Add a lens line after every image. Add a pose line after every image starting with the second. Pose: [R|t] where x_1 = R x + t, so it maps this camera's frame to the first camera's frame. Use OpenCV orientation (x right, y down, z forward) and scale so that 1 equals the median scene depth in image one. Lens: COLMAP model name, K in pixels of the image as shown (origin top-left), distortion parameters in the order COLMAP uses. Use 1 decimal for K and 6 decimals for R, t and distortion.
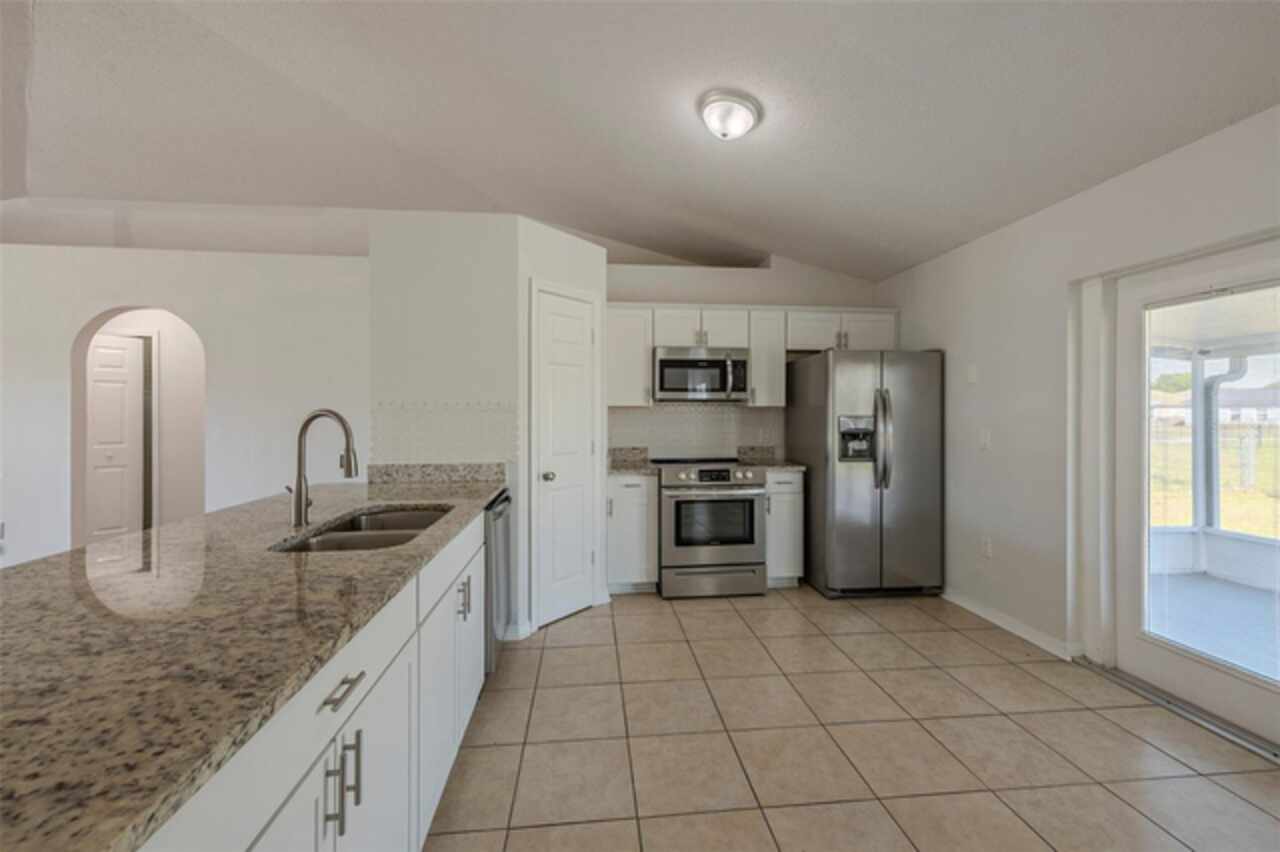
lens RADIAL K [[502.9, 0, 642.9], [0, 502.9, 414.1], [0, 0, 1]] dist [0.013786, -0.002762]
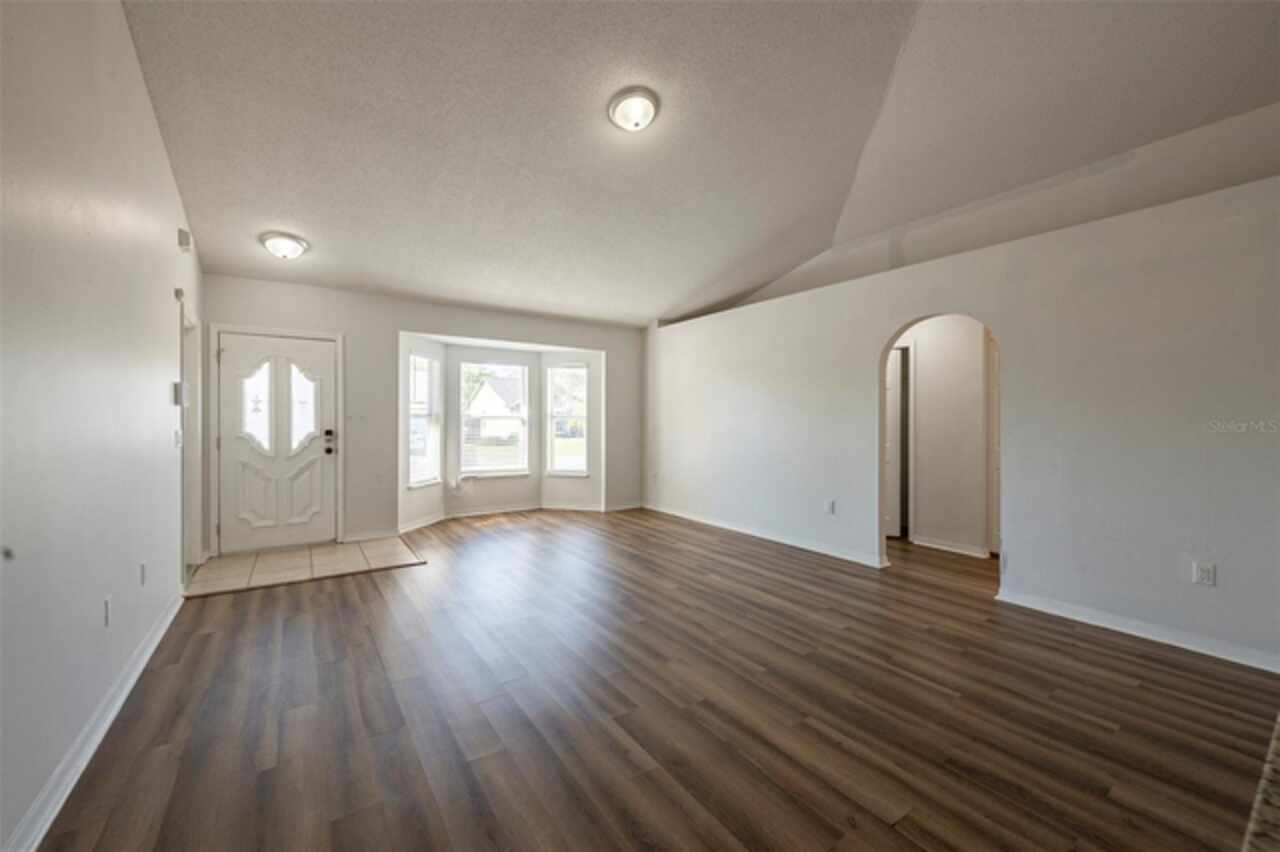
lens RADIAL K [[502.9, 0, 635.9], [0, 502.9, 418.6], [0, 0, 1]] dist [0.013786, -0.002762]
pose [[0.475740, 0.006248, -0.879564, -0.385886], [-0.005837, 0.999975, 0.003946, 0.003093], [0.879566, 0.003257, 0.475765, -0.041342]]
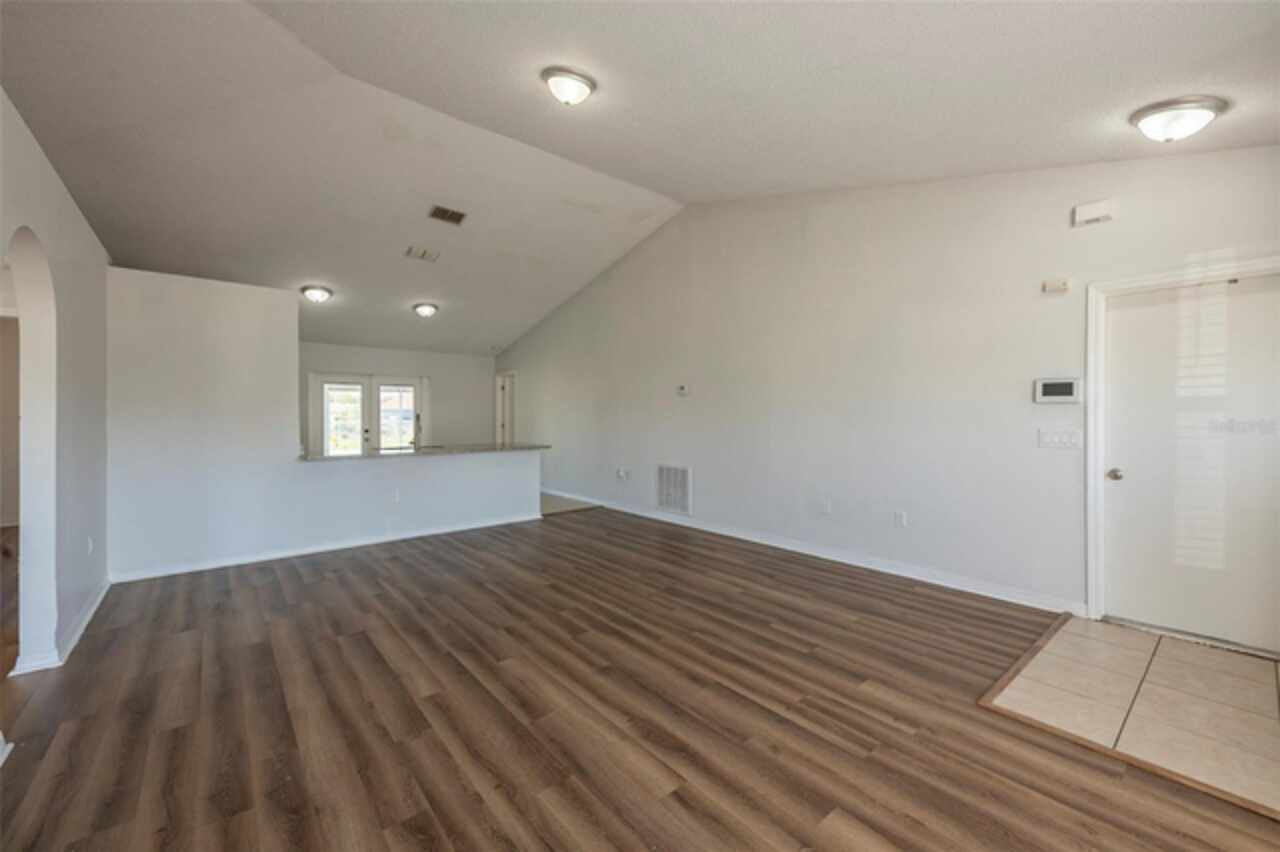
lens RADIAL K [[502.9, 0, 641.1], [0, 502.9, 417.7], [0, 0, 1]] dist [0.013786, -0.002762]
pose [[-0.563726, -0.000217, 0.825962, -1.965943], [0.003137, 0.999992, 0.002403, 0.008462], [-0.825956, 0.003946, -0.563721, 0.776237]]
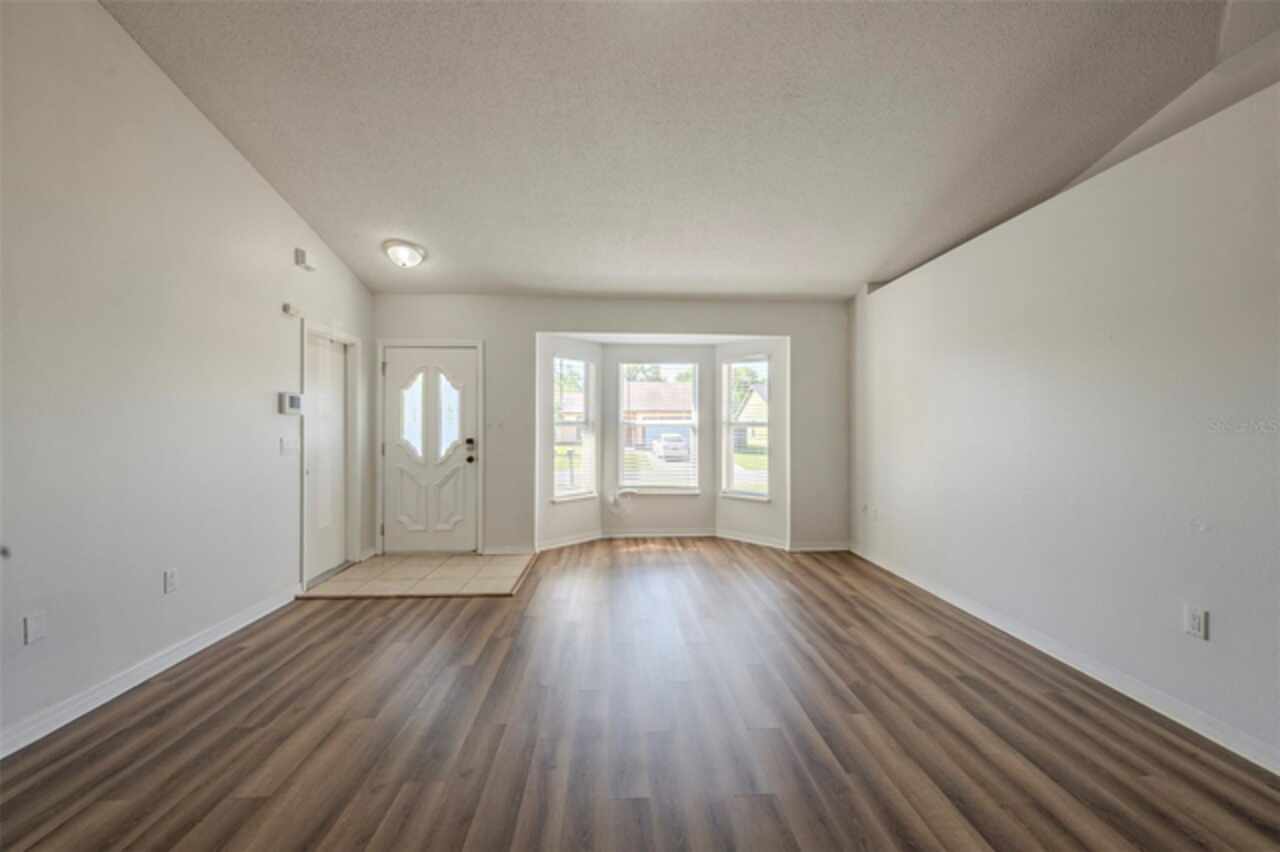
lens RADIAL K [[502.9, 0, 638.8], [0, 502.9, 421.3], [0, 0, 1]] dist [0.013786, -0.002762]
pose [[-0.057040, -0.004893, -0.998360, -0.667826], [-0.000013, 0.999988, -0.004901, 0.005336], [0.998372, -0.000267, -0.057040, 0.411742]]
